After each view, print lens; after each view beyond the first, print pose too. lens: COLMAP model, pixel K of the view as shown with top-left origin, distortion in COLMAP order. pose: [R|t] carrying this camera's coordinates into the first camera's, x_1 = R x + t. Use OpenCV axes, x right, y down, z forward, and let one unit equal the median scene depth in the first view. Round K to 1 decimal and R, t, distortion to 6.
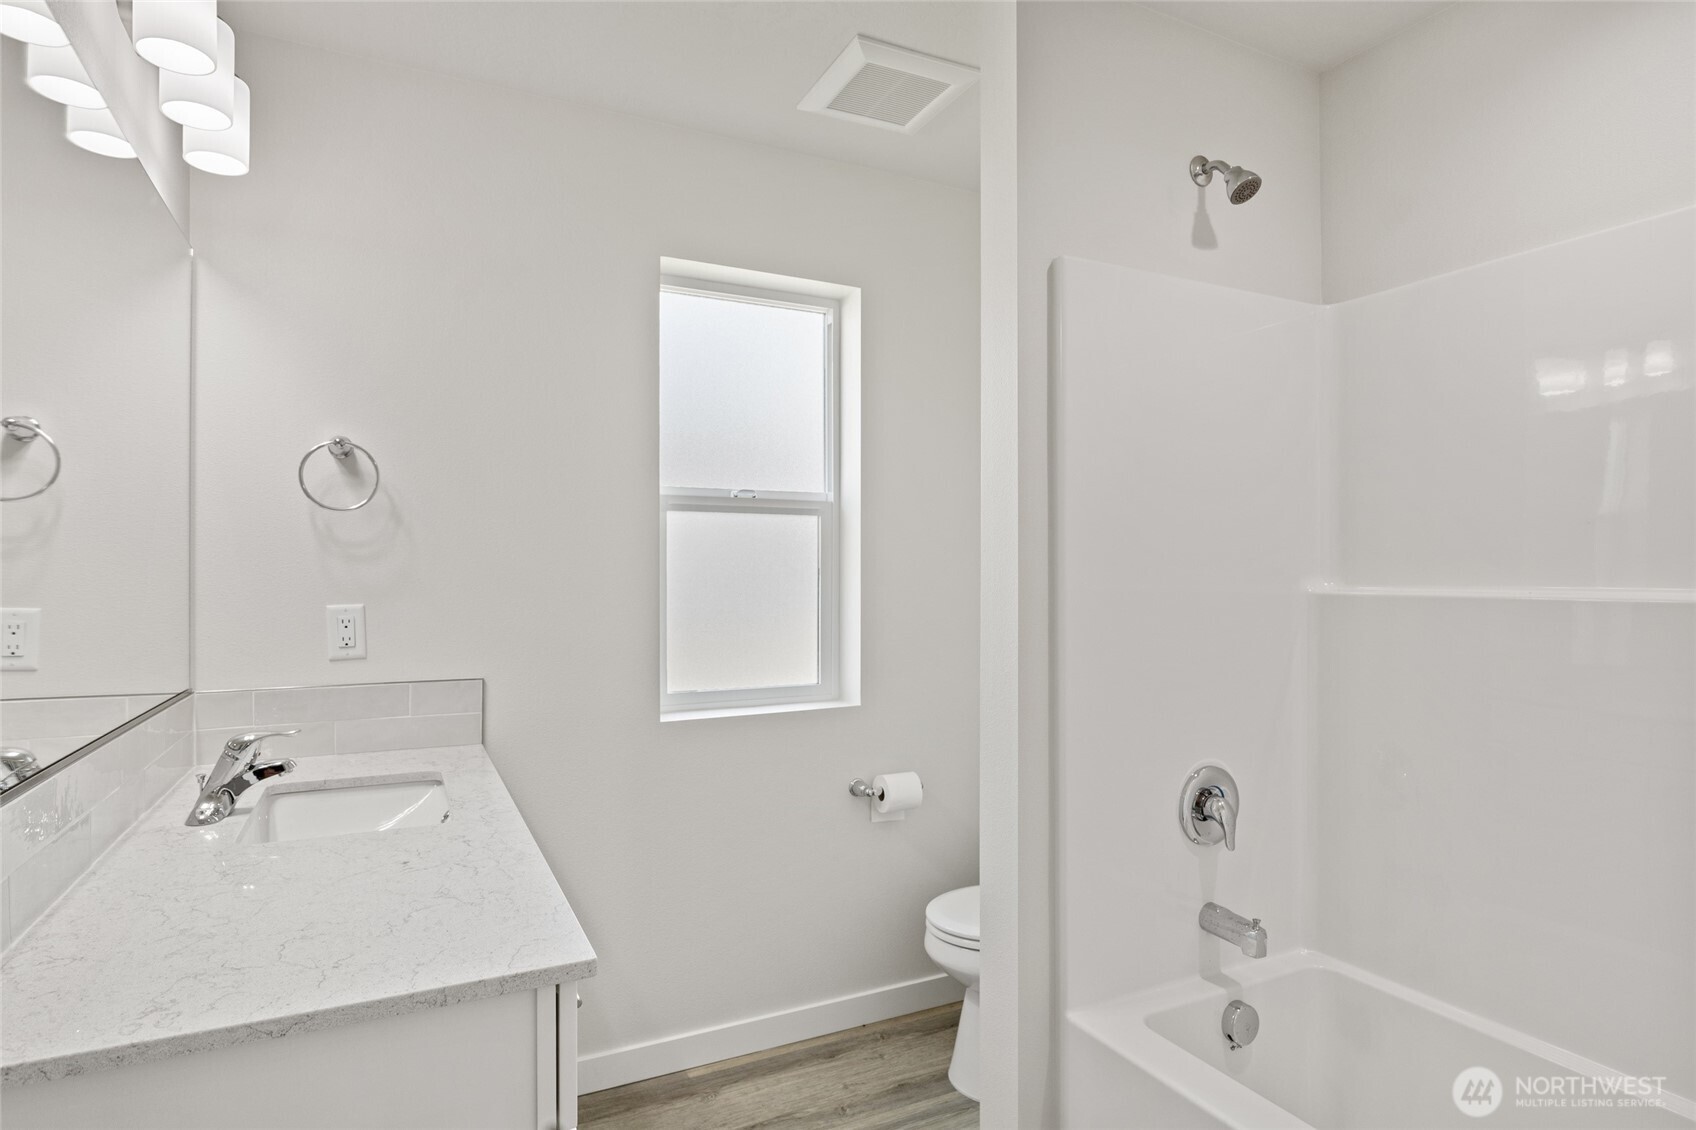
lens RADIAL K [[926.2, 0, 848.5], [0, 926.2, 569.5], [0, 0, 1]] dist [-0.001787, -0.000947]
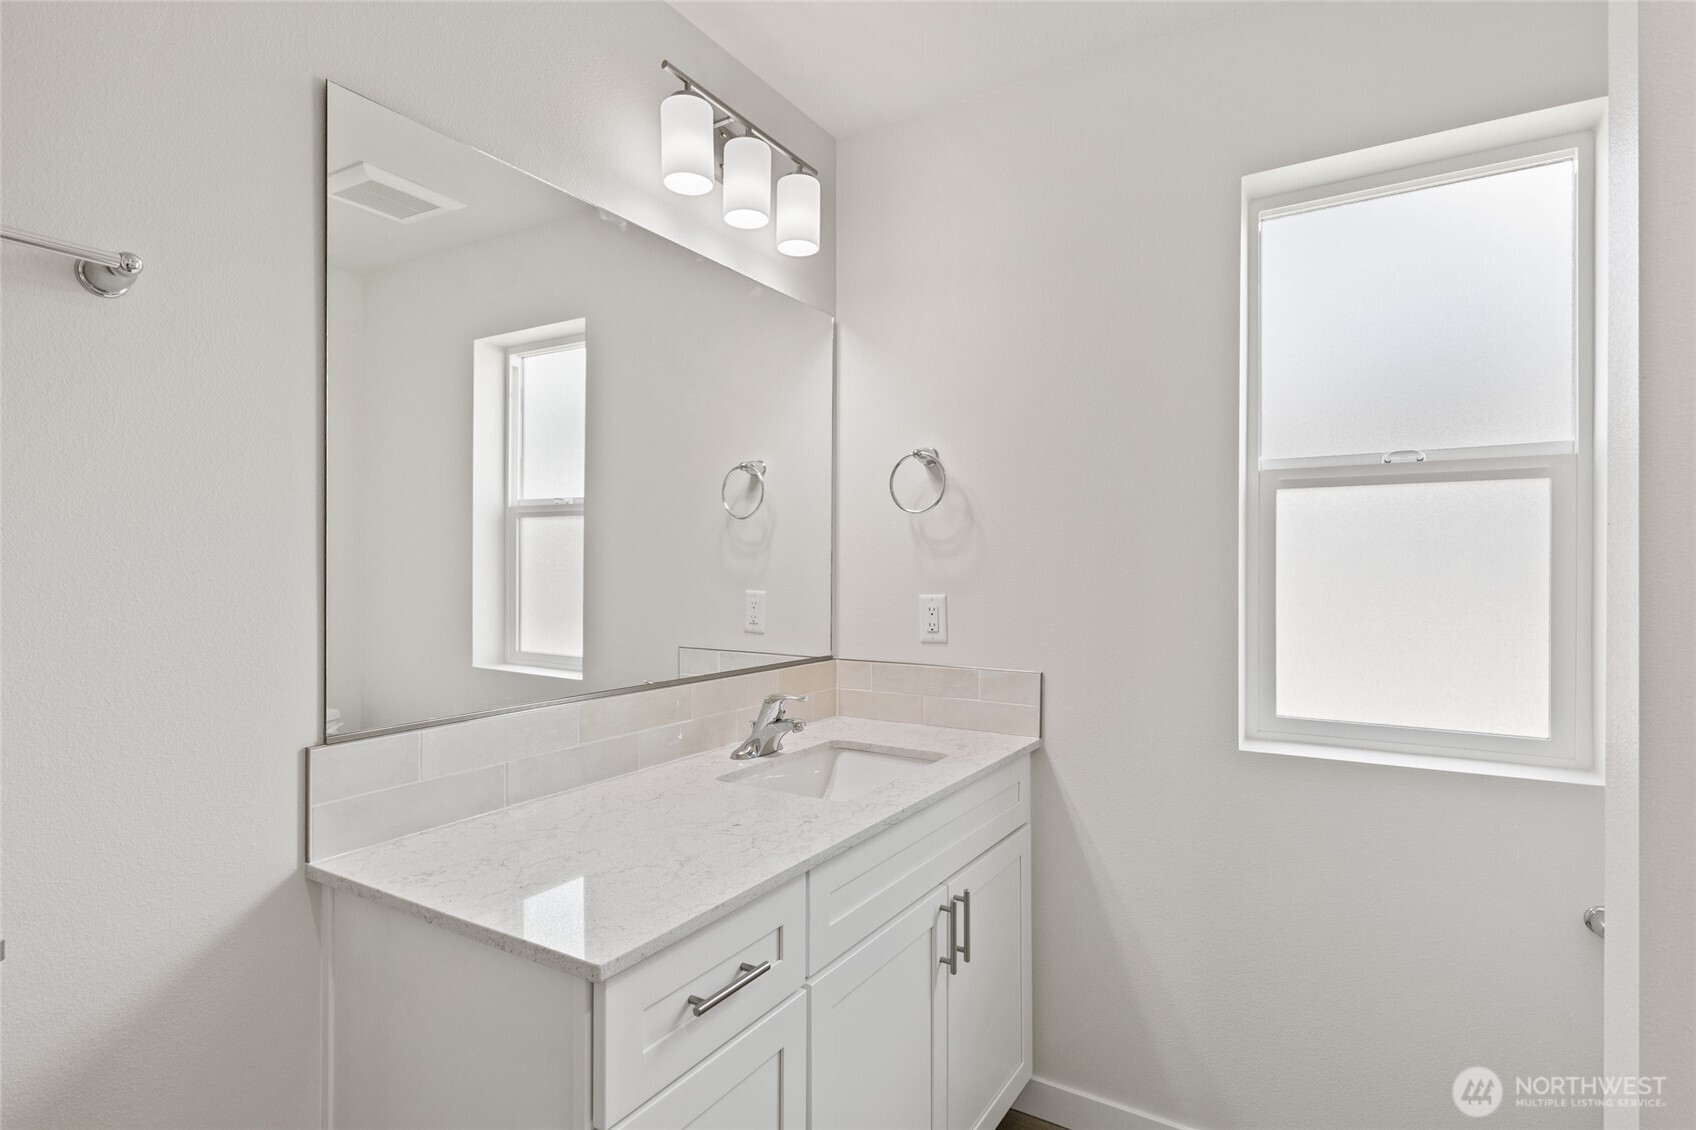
lens RADIAL K [[854.3, 0, 845.9], [0, 854.3, 565.2], [0, 0, 1]] dist [0.007699, 0.000268]
pose [[0.518902, -0.001236, -0.854833, 0.301484], [0.004362, 0.999990, 0.001202, 0.000029], [0.854823, -0.004352, 0.518902, 0.362116]]
